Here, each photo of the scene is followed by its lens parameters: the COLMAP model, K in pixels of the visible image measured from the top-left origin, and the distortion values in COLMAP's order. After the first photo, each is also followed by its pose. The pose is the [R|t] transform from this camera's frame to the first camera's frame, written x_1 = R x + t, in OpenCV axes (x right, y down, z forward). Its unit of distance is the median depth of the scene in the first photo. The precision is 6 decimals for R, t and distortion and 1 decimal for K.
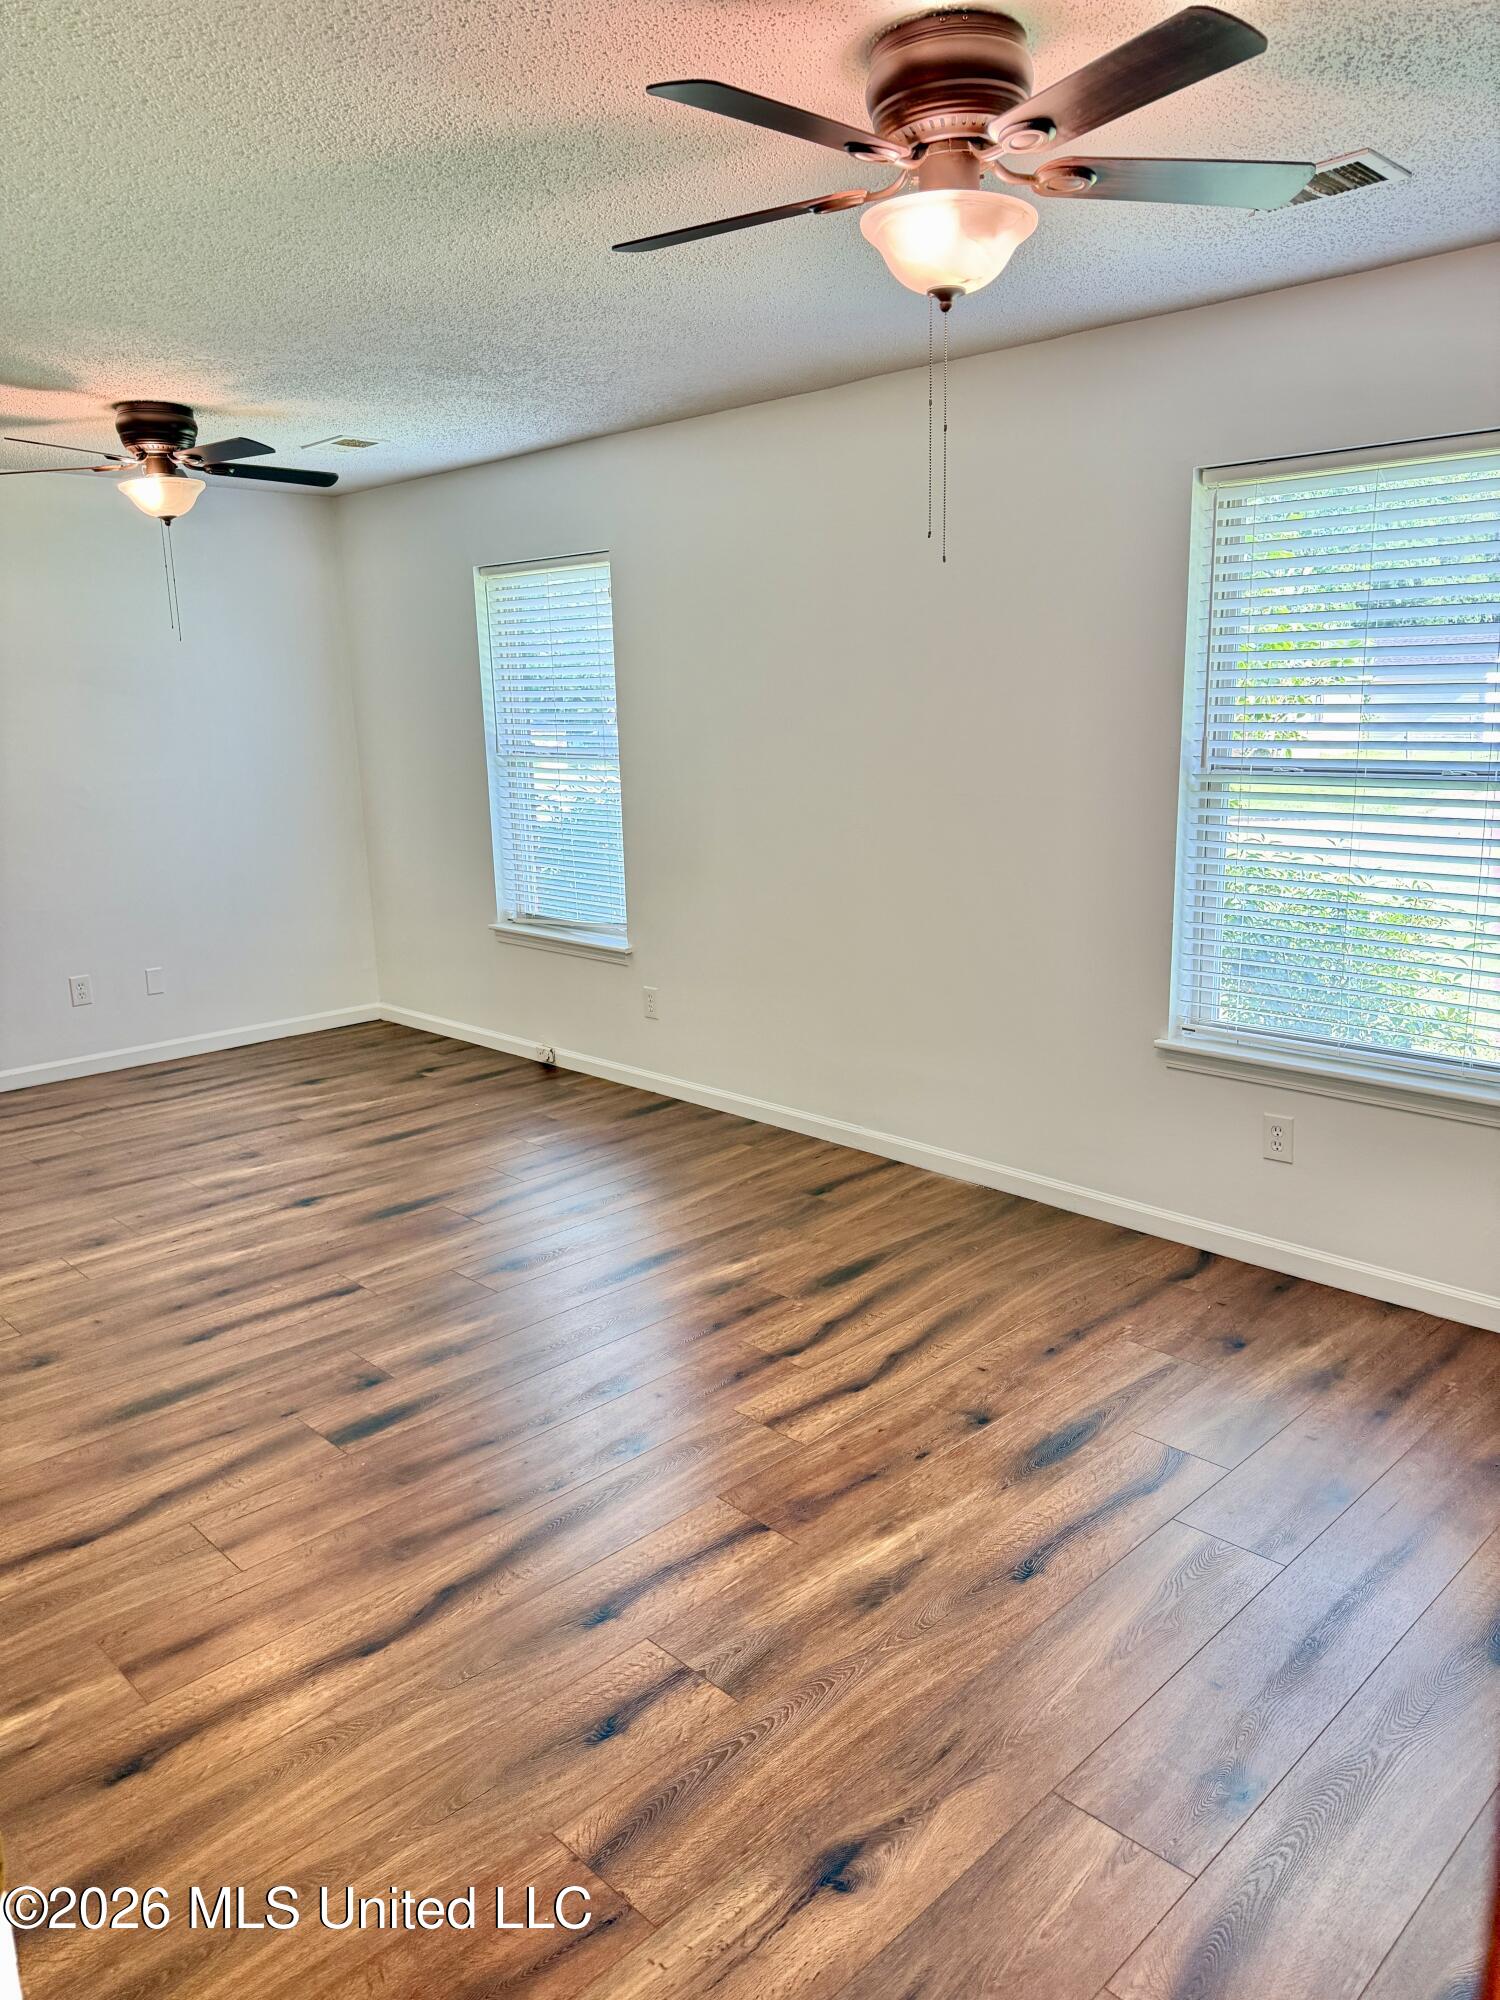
lens RADIAL K [[1389.5, 0, 750.0], [0, 1389.5, 1000.0], [0, 0, 1]] dist [0.104129, -0.143796]
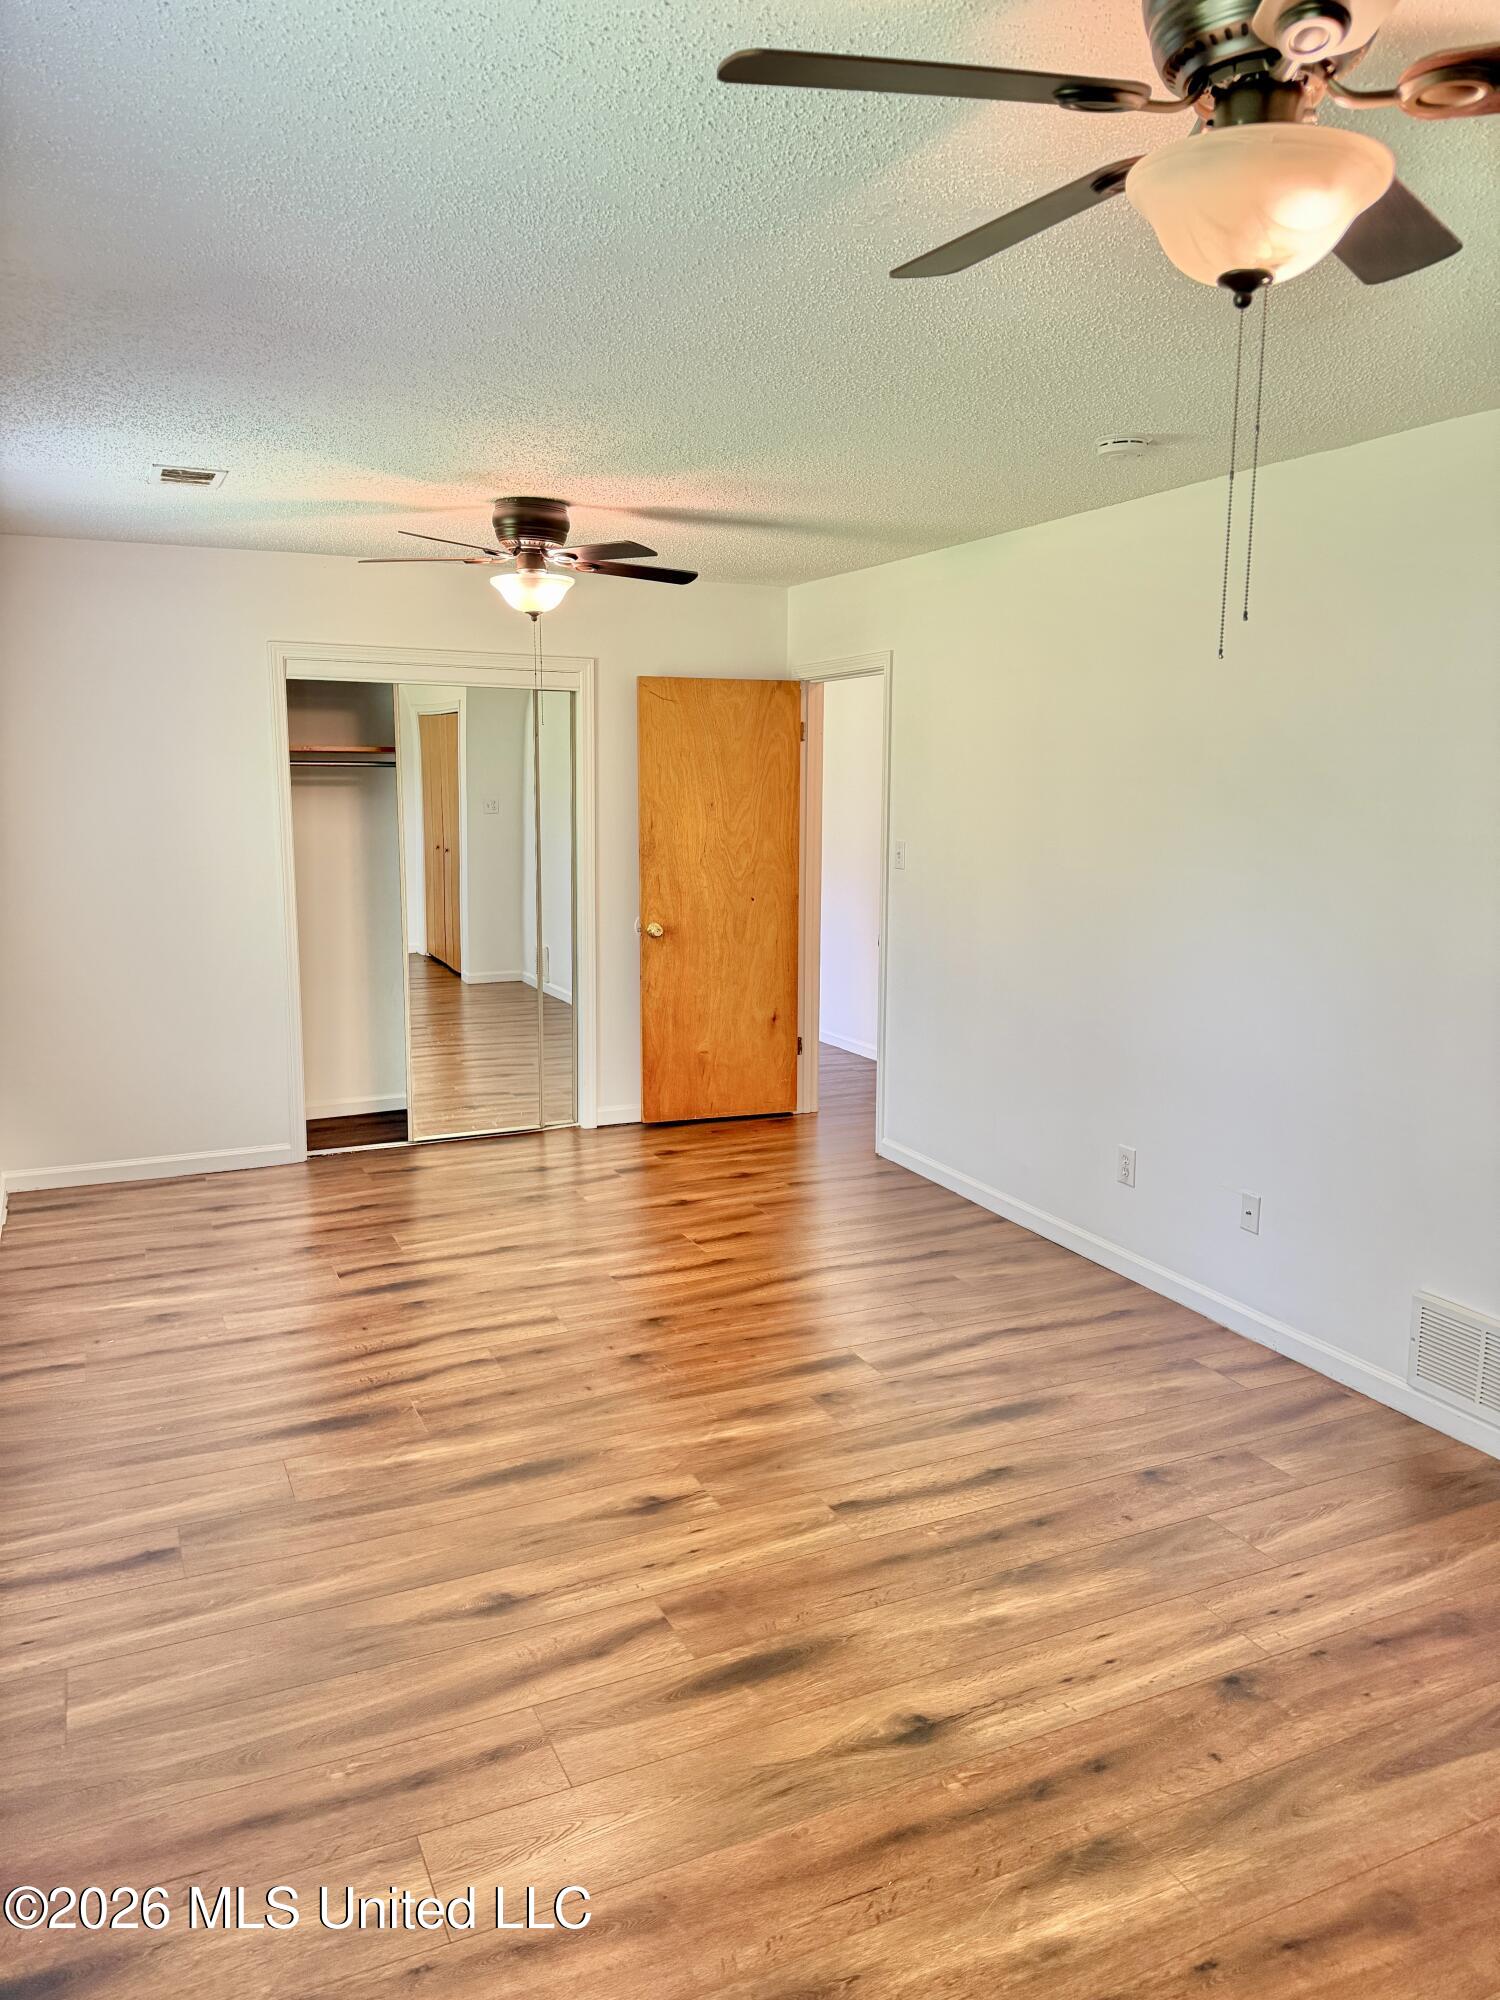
lens RADIAL K [[1389.5, 0, 750.0], [0, 1389.5, 1000.0], [0, 0, 1]] dist [0.104129, -0.143796]
pose [[-0.940575, -0.037765, 0.337479, -0.509126], [0.087447, 0.933346, 0.348163, -0.373749], [-0.328133, 0.356985, -0.874580, 1.664177]]
